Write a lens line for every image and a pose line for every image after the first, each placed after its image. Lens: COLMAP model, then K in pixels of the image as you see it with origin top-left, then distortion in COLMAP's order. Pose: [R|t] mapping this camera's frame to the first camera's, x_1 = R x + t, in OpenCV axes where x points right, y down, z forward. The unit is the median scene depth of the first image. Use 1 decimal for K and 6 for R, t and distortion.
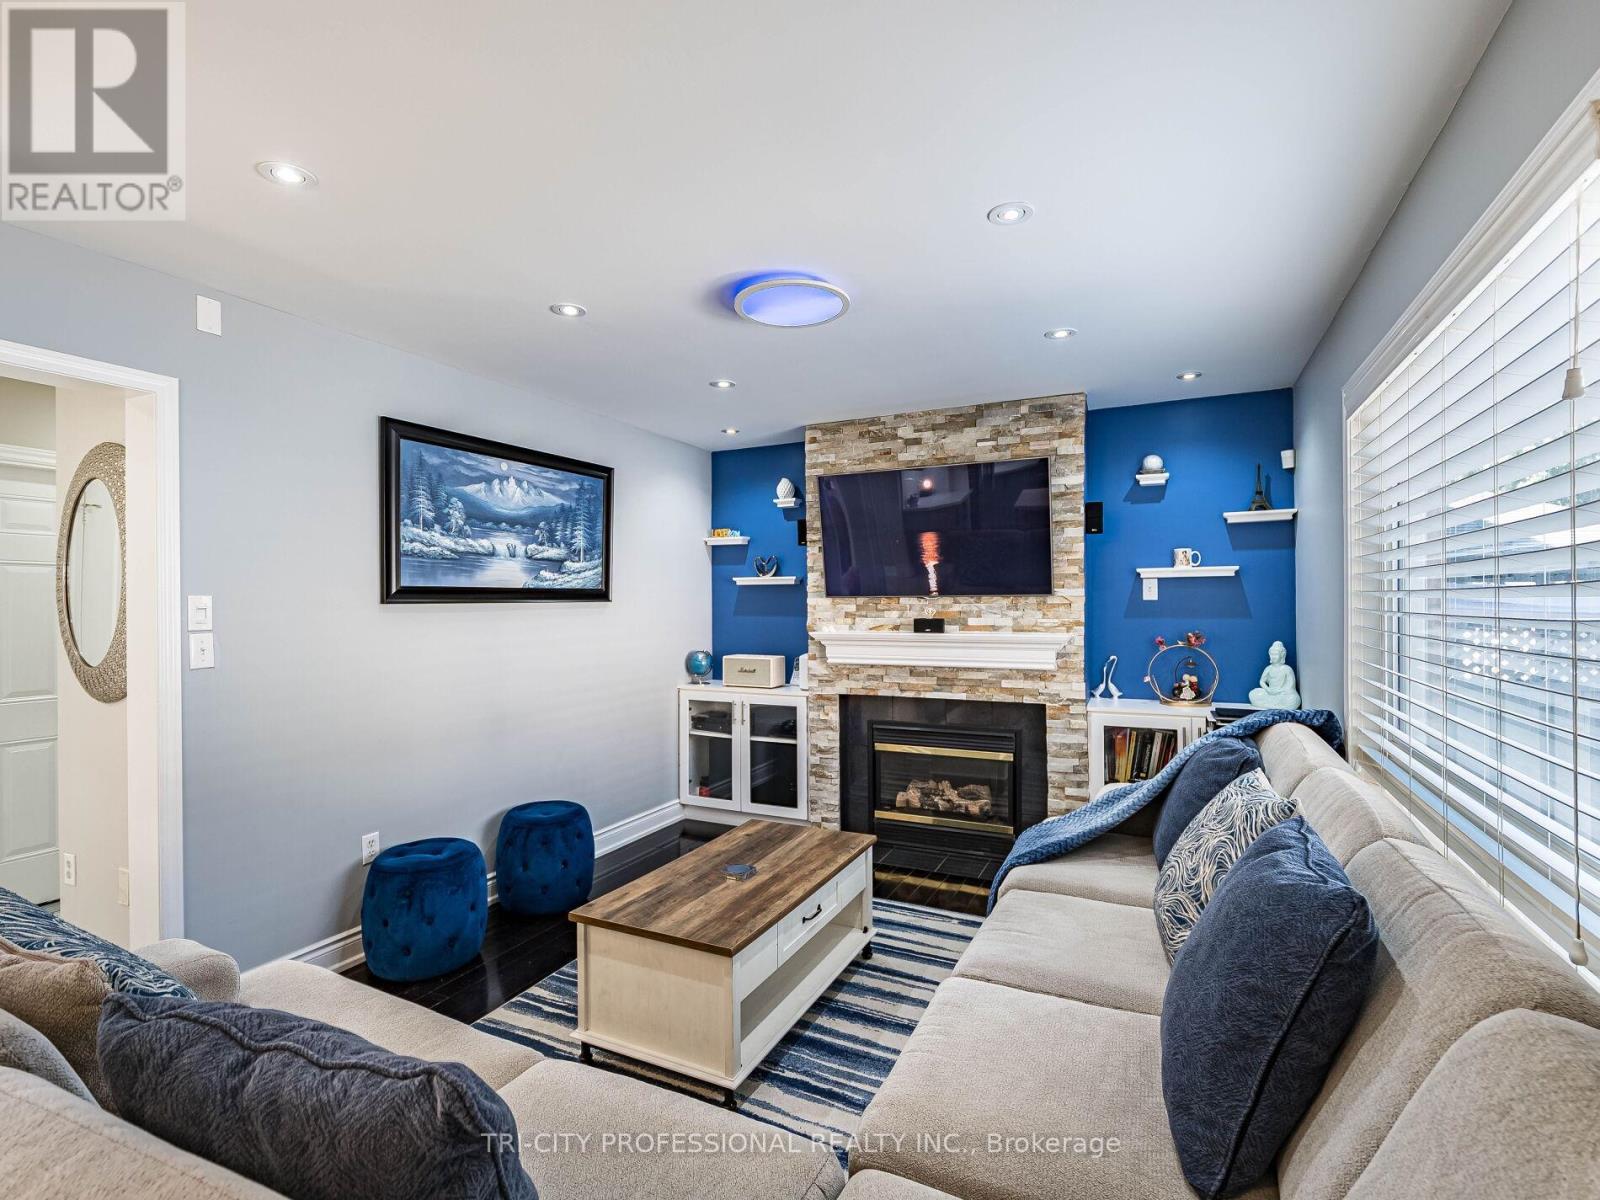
lens RADIAL K [[756.7, 0, 793.2], [0, 756.7, 601.3], [0, 0, 1]] dist [0.003023, 0.000249]
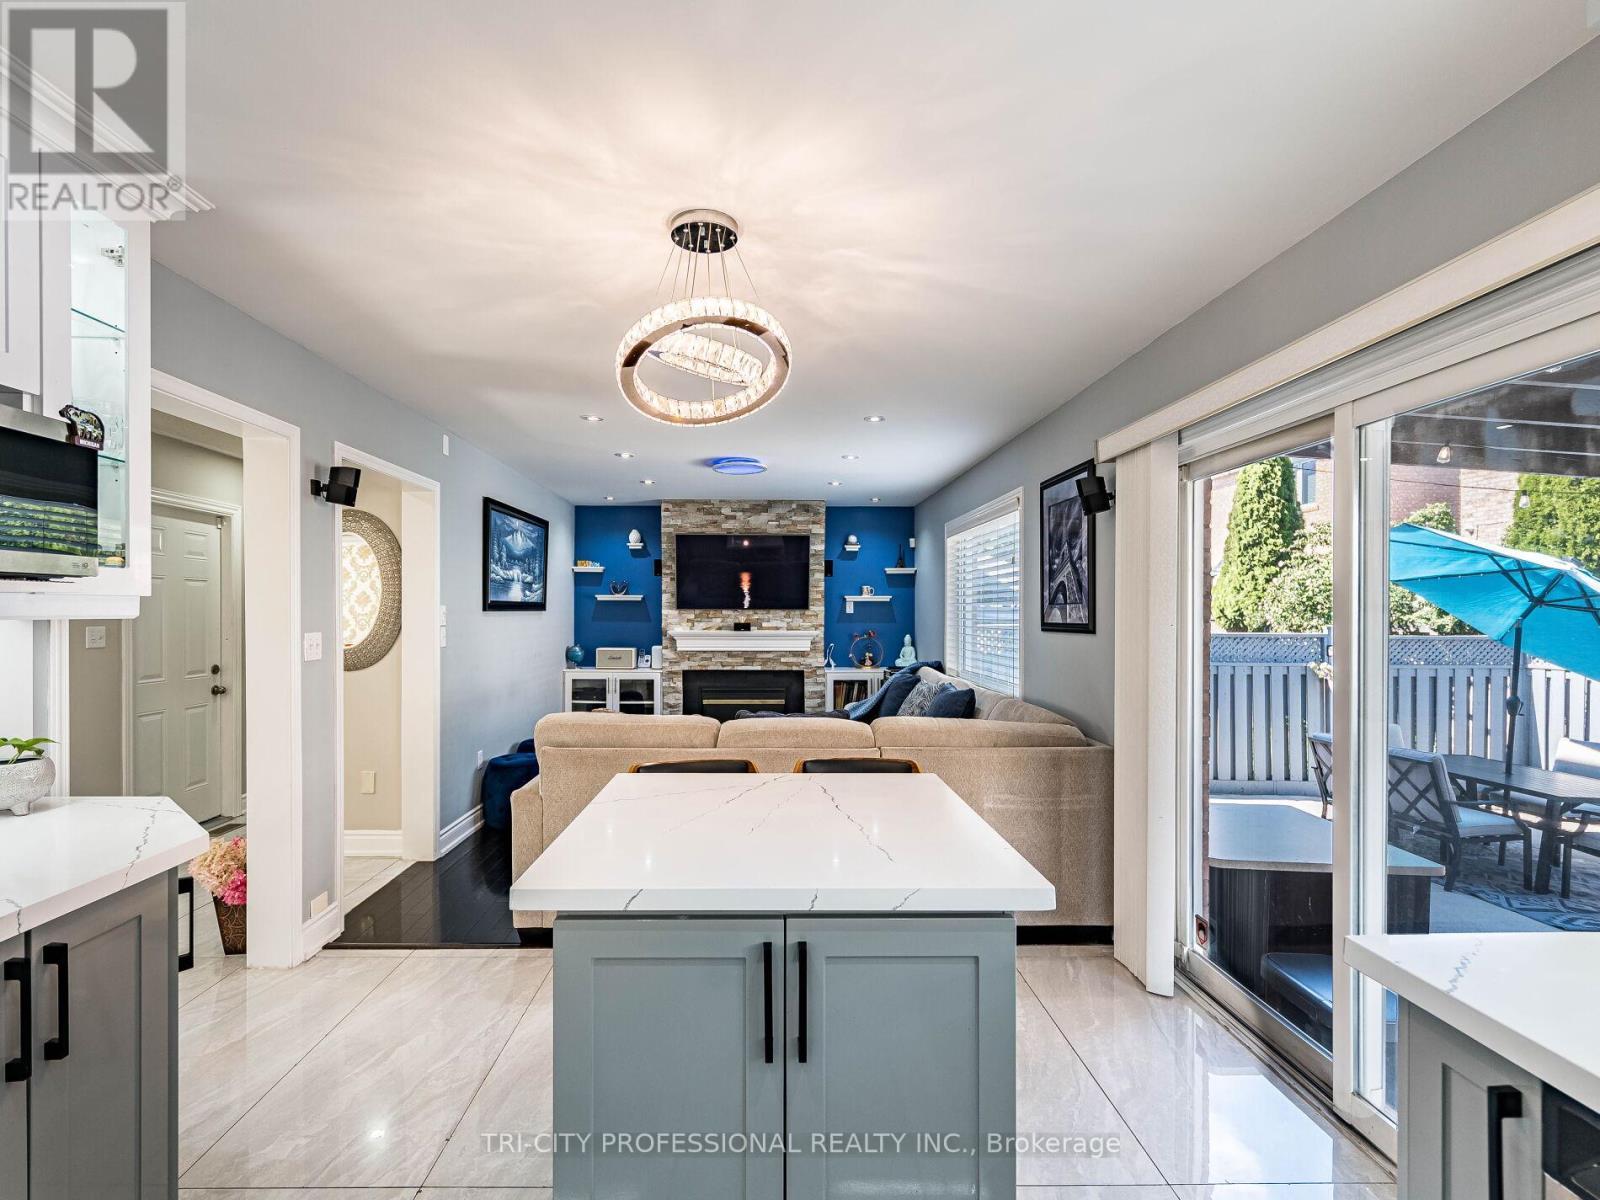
lens RADIAL K [[756.7, 0, 793.2], [0, 756.7, 601.3], [0, 0, 1]] dist [0.003023, 0.000249]
pose [[0.872842, 0.016525, 0.487724, -0.556168], [-0.009417, 0.999811, -0.017023, 0.002423], [-0.487913, 0.010265, 0.872832, -0.549368]]
